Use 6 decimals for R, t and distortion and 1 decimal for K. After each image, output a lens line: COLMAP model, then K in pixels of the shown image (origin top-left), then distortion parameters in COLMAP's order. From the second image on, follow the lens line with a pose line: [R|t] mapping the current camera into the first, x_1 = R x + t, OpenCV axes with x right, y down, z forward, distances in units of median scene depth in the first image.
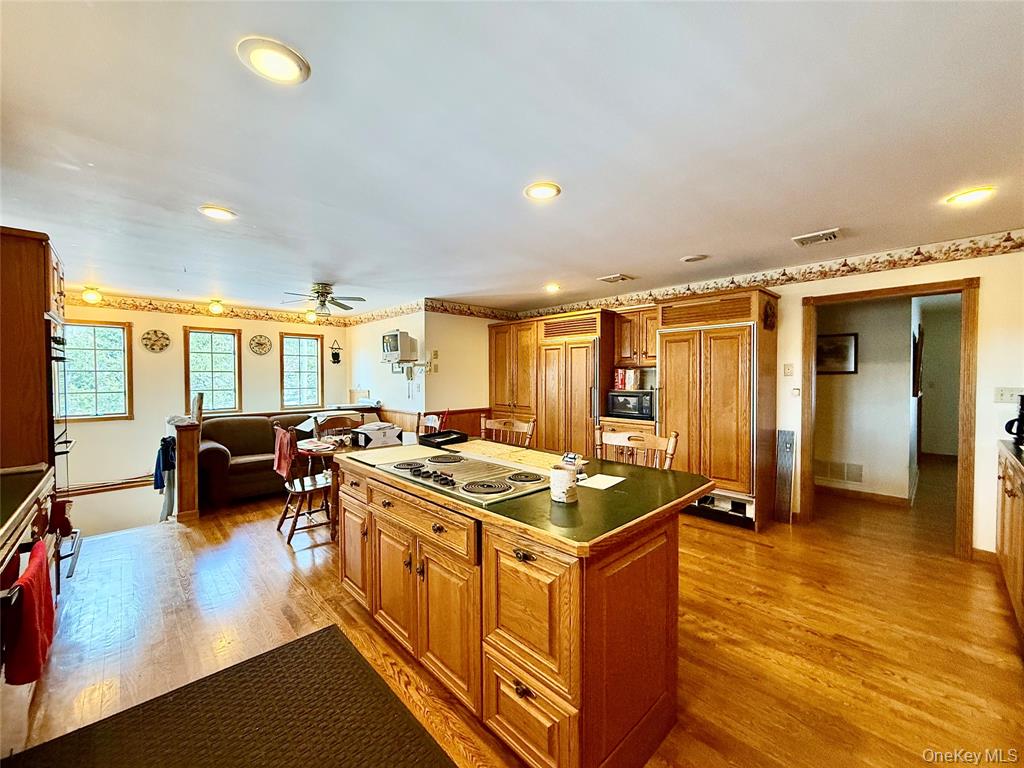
lens RADIAL K [[406.6, 0, 512.0], [0, 406.6, 378.8], [0, 0, 1]] dist [-0.000865, -0.000287]
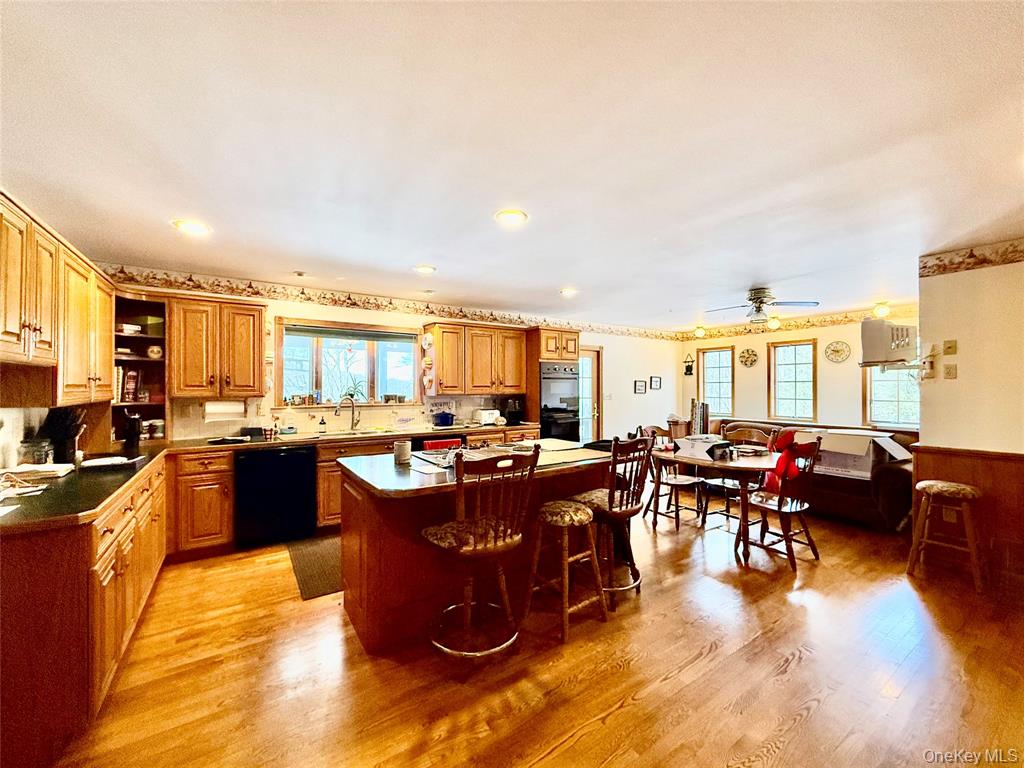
lens RADIAL K [[406.6, 0, 512.9], [0, 406.6, 385.1], [0, 0, 1]] dist [-0.000865, -0.000287]
pose [[-0.171037, -0.002155, -0.985262, 0.475307], [-0.005588, 0.999984, -0.001217, -0.003302], [0.985249, 0.005298, -0.171046, 0.495090]]
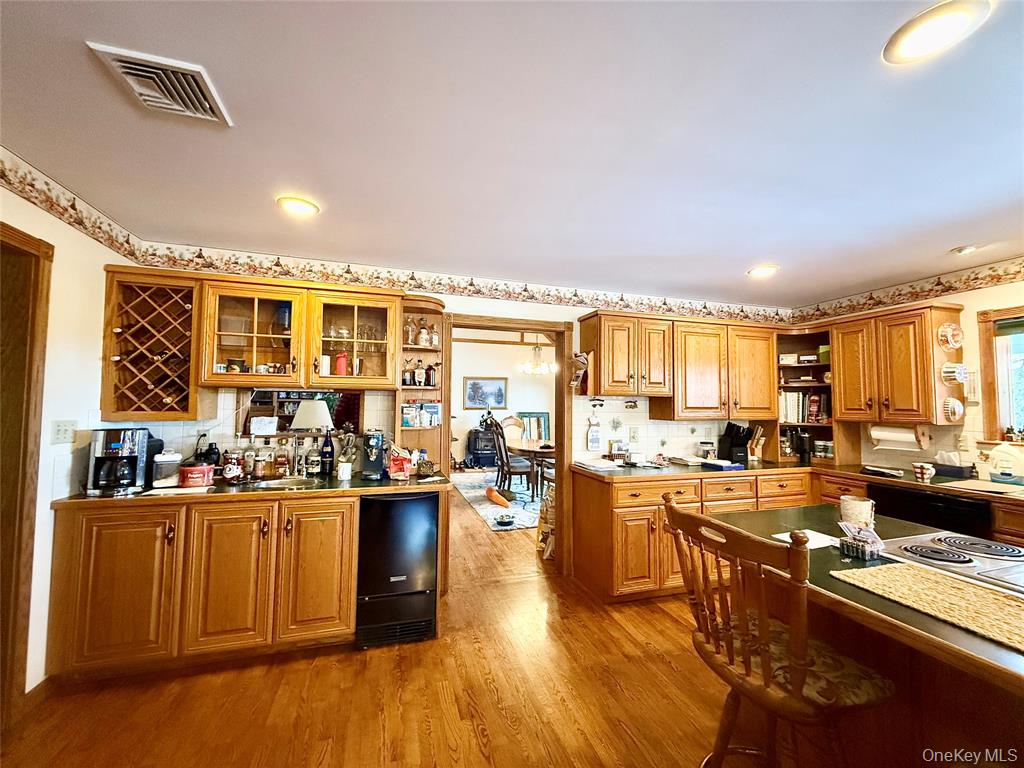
lens RADIAL K [[406.6, 0, 508.9], [0, 406.6, 384.1], [0, 0, 1]] dist [-0.000865, -0.000287]
pose [[-0.892263, 0.014868, 0.451271, 0.129477], [-0.005532, 0.999023, -0.043853, -0.008258], [-0.451482, -0.041624, -0.891309, 0.681949]]
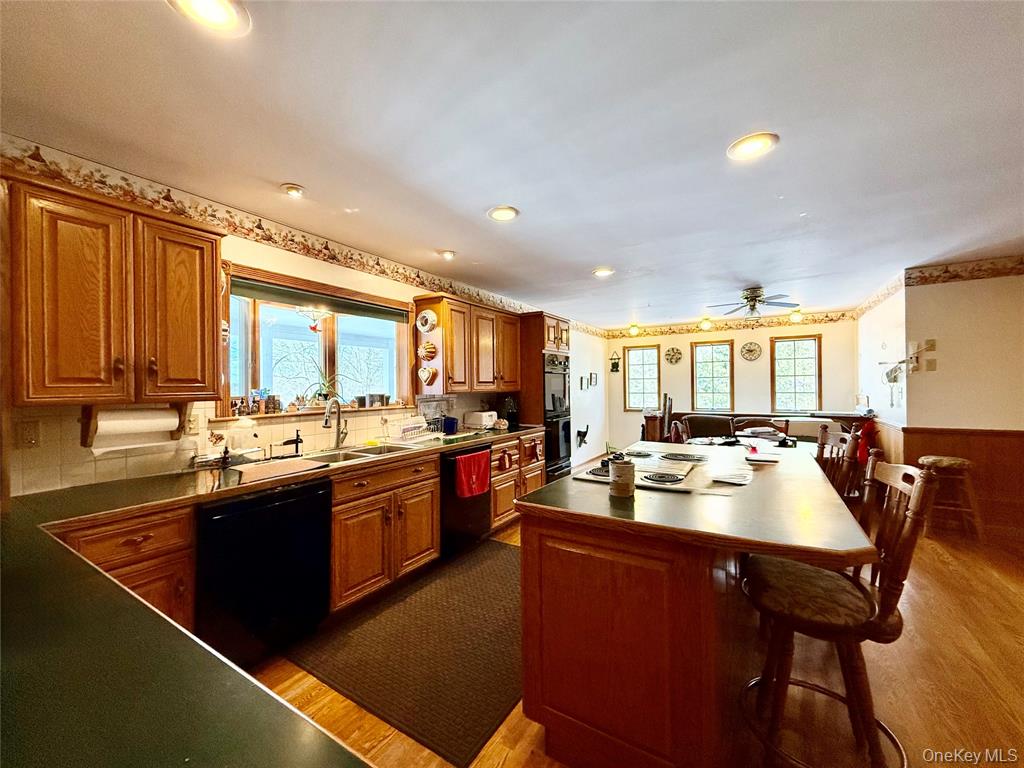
lens RADIAL K [[406.6, 0, 511.8], [0, 406.6, 384.9], [0, 0, 1]] dist [-0.000865, -0.000287]
pose [[0.246134, -0.004035, -0.969227, 0.306464], [0.004682, 0.999985, -0.002974, 0.006305], [0.969225, -0.003806, 0.246149, 0.138500]]
